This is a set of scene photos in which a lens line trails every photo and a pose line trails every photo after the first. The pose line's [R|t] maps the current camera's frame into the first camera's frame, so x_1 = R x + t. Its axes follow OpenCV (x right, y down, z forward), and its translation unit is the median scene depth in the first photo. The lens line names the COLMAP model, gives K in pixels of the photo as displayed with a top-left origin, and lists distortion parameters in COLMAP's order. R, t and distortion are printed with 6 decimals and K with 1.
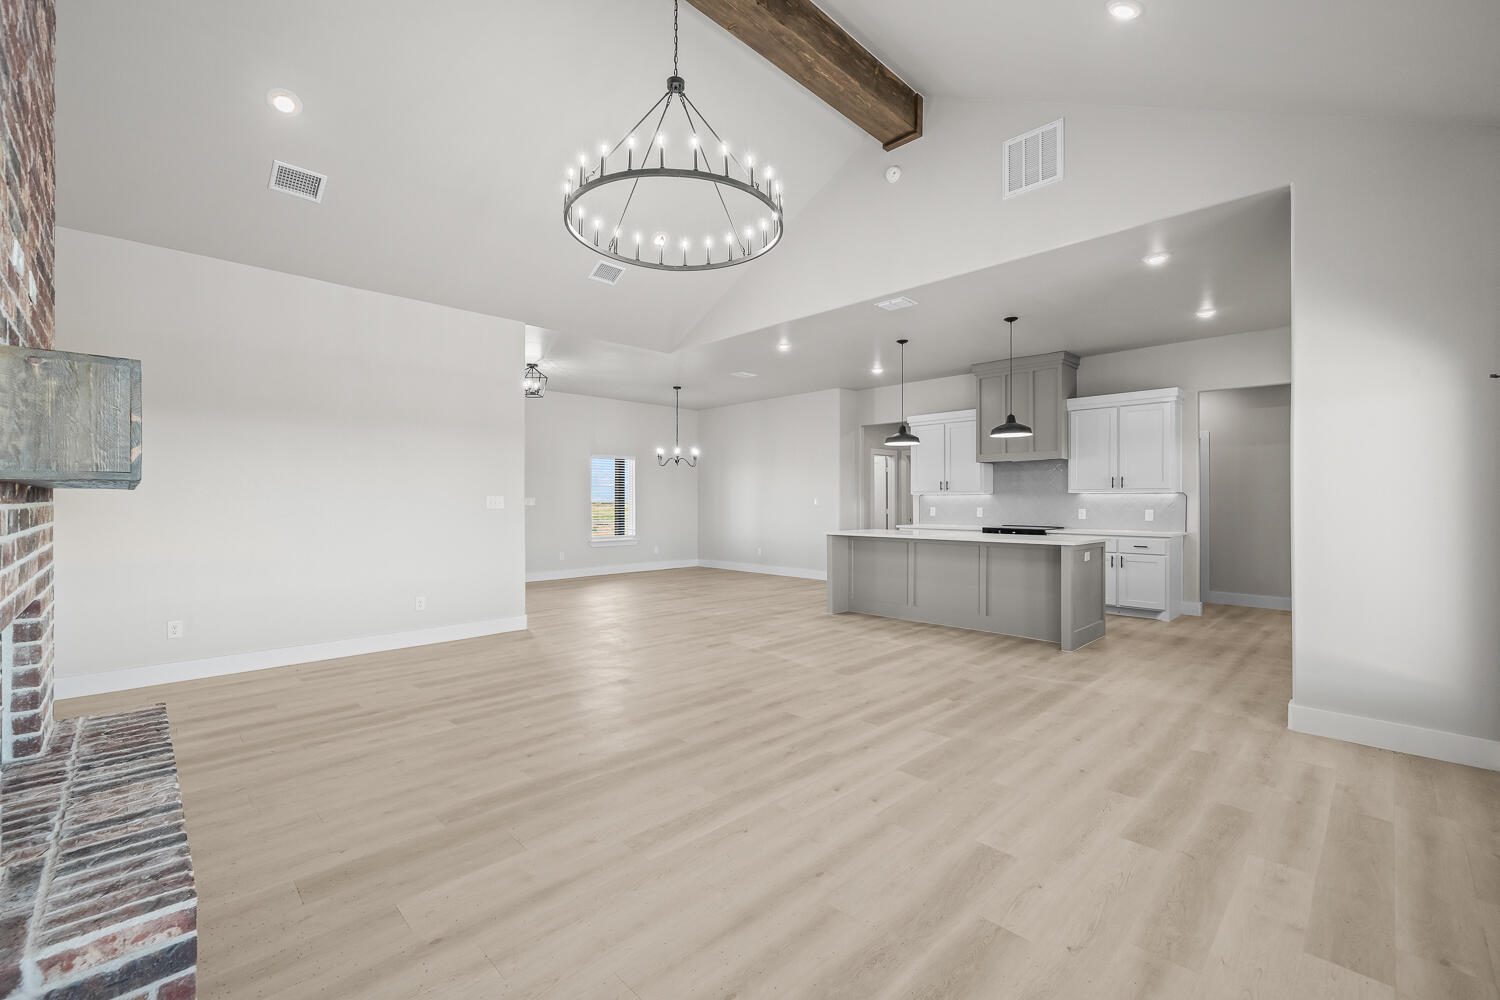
lens RADIAL K [[626.3, 0, 745.2], [0, 626.3, 493.6], [0, 0, 1]] dist [0.001324, 0.000313]
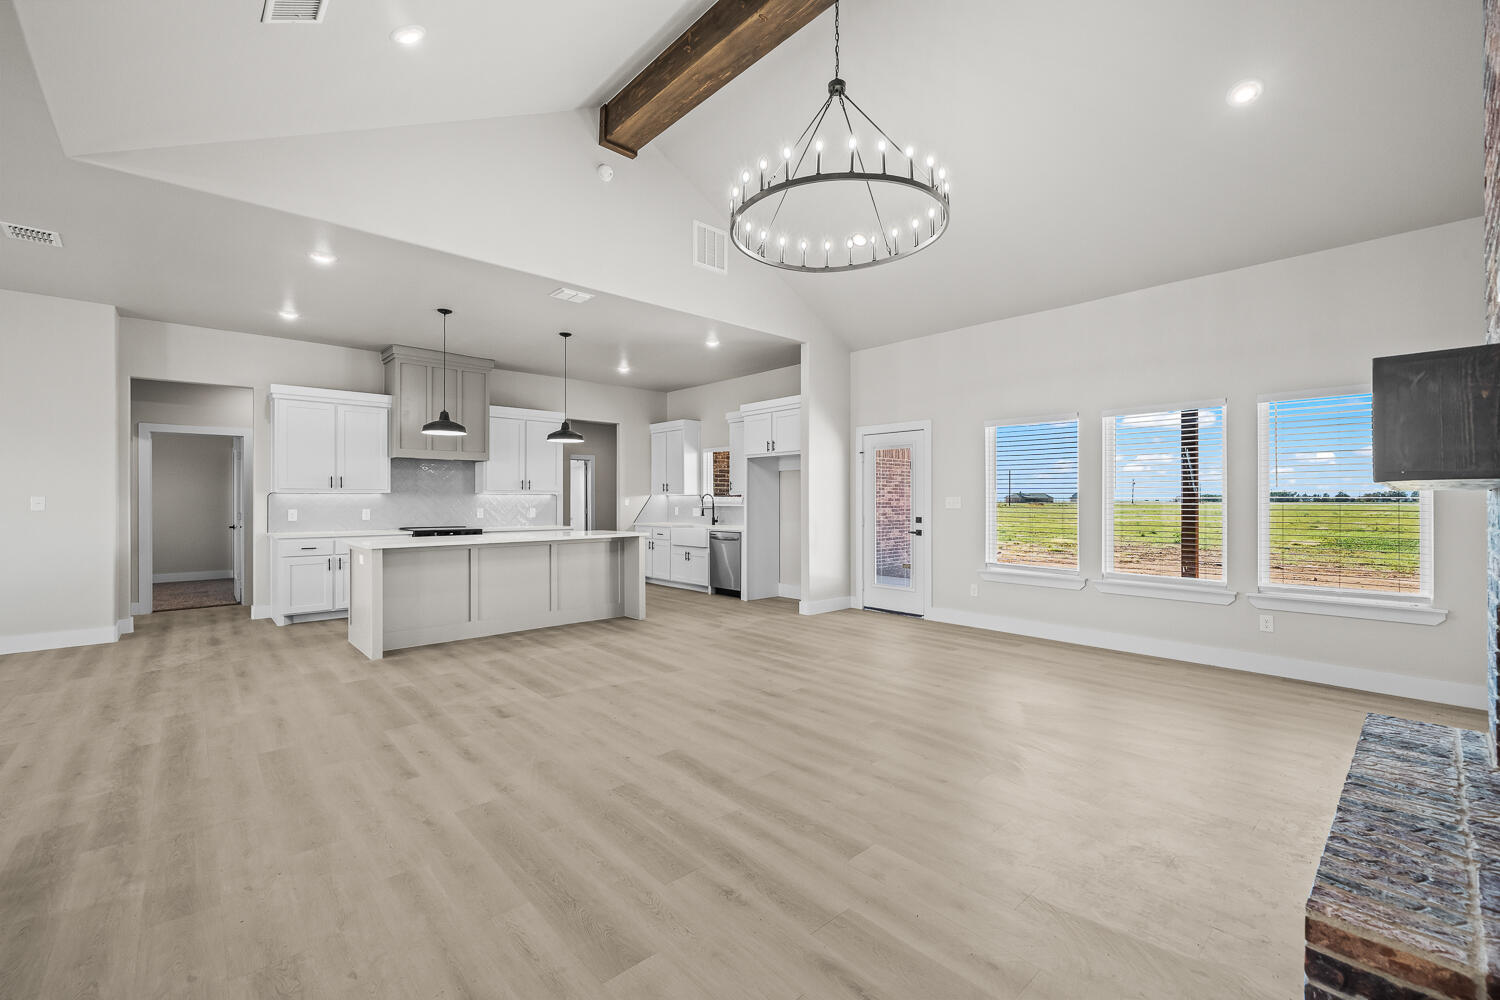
lens RADIAL K [[626.3, 0, 745.2], [0, 626.3, 493.6], [0, 0, 1]] dist [0.001324, 0.000313]
pose [[0.039650, 0.010390, 0.999160, -0.980681], [-0.011109, 0.999889, -0.009957, 0.008888], [-0.999152, -0.010705, 0.039761, 0.968679]]
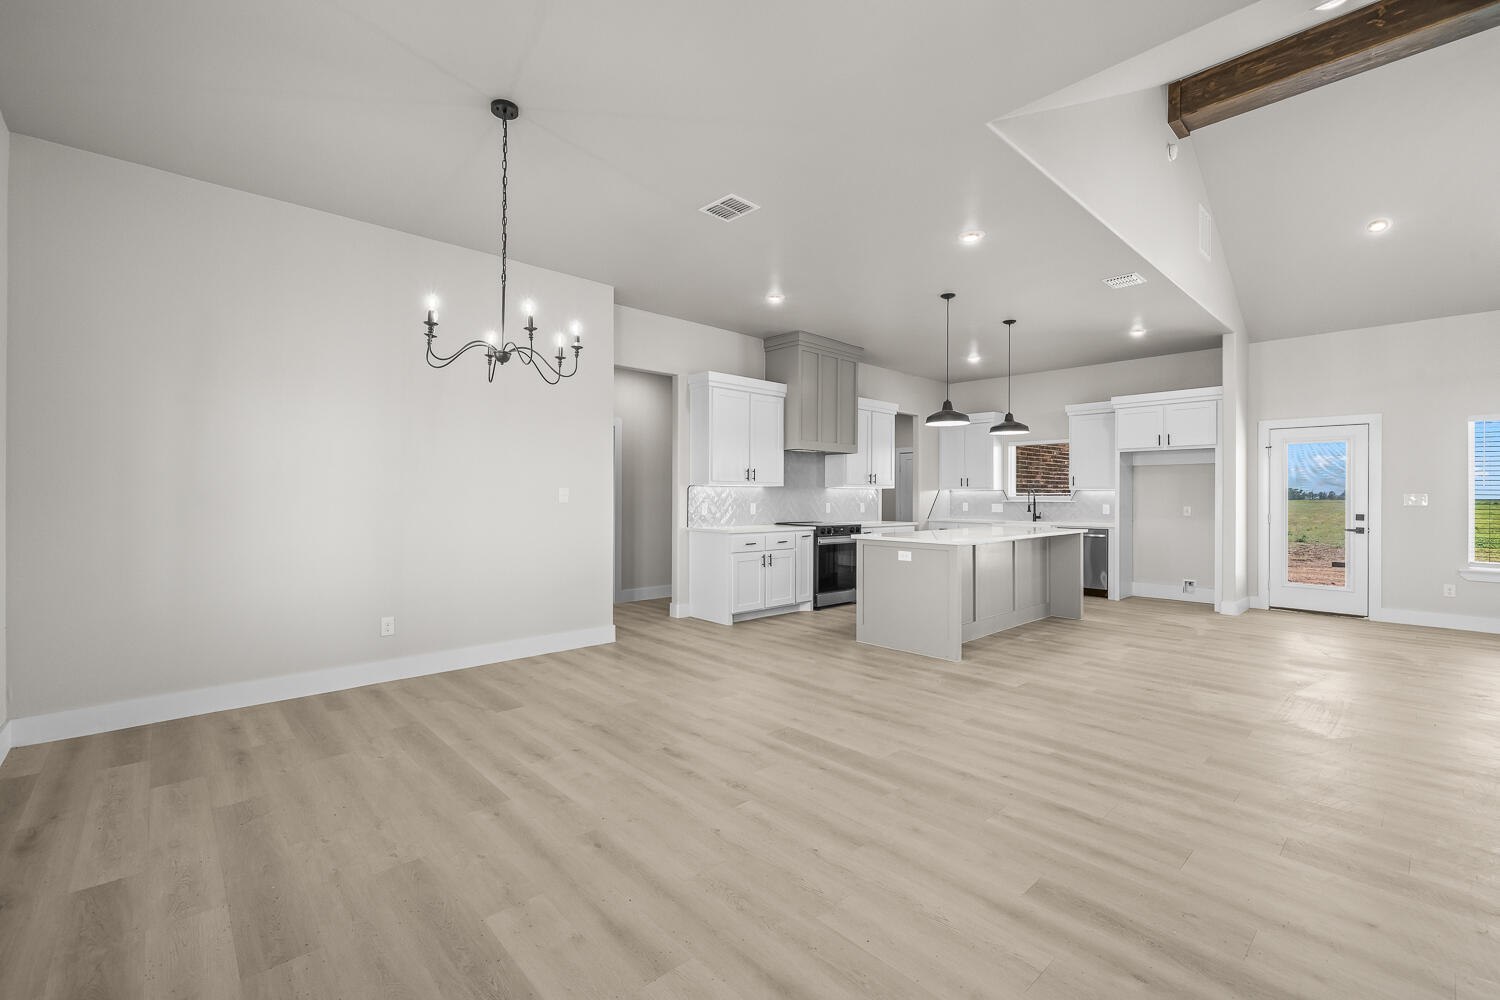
lens RADIAL K [[642.2, 0, 744.4], [0, 642.2, 490.0], [0, 0, 1]] dist [-0.002191, -0.000120]
pose [[0.026350, 0.008783, 0.999614, -0.987677], [-0.016460, 0.999830, -0.008351, 0.027261], [-0.999517, -0.016233, 0.026490, 2.124337]]
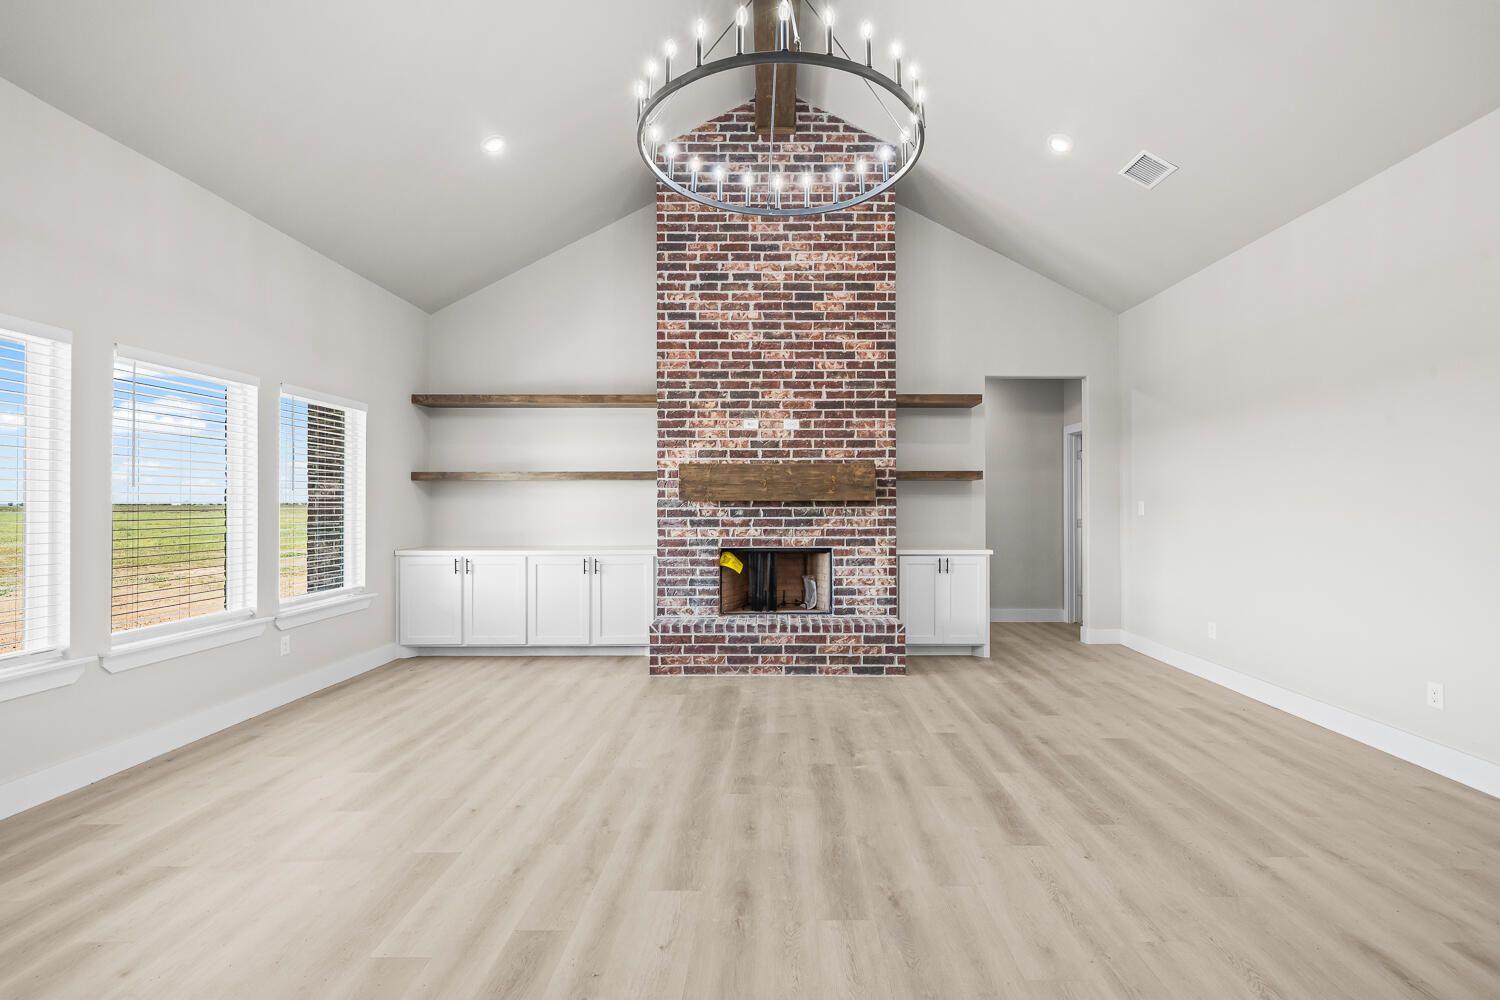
lens RADIAL K [[652.8, 0, 774.9], [0, 652.8, 497.5], [0, 0, 1]] dist [-0.000812, -0.000146]
pose [[-0.698921, -0.007794, -0.715157, 0.402246], [0.007633, 0.999802, -0.018355, 0.012280], [0.715158, -0.018288, -0.698723, 1.354768]]
